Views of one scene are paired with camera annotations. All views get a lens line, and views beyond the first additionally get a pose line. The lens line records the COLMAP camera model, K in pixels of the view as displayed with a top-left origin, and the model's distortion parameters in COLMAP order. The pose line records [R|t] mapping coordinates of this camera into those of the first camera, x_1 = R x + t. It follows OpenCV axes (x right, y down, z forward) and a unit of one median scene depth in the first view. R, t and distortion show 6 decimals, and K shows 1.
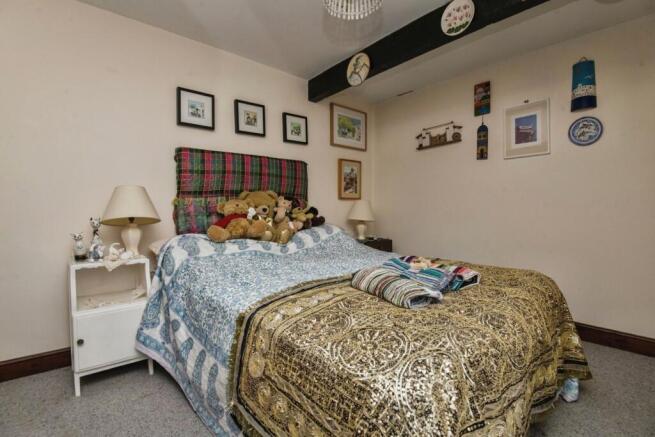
lens RADIAL K [[308.2, 0, 327.5], [0, 308.2, 218.5], [0, 0, 1]] dist [-0.002852, -0.020561]
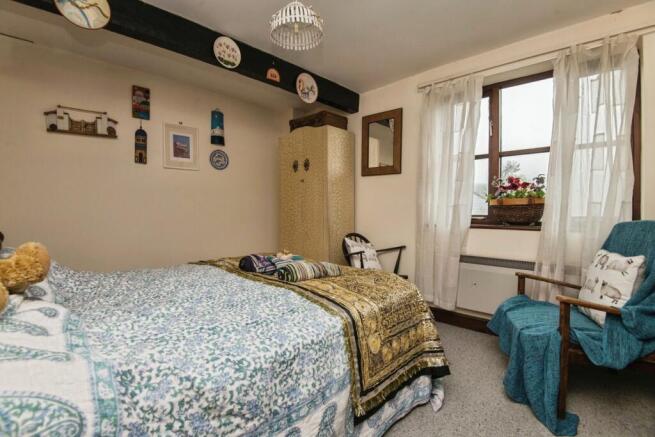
lens RADIAL K [[308.2, 0, 327.5], [0, 308.2, 218.5], [0, 0, 1]] dist [-0.002852, -0.020561]
pose [[-0.110840, -0.024979, 0.993524, -0.569749], [0.032722, 0.999050, 0.028768, -0.023563], [-0.993299, 0.035699, -0.109917, 0.529413]]
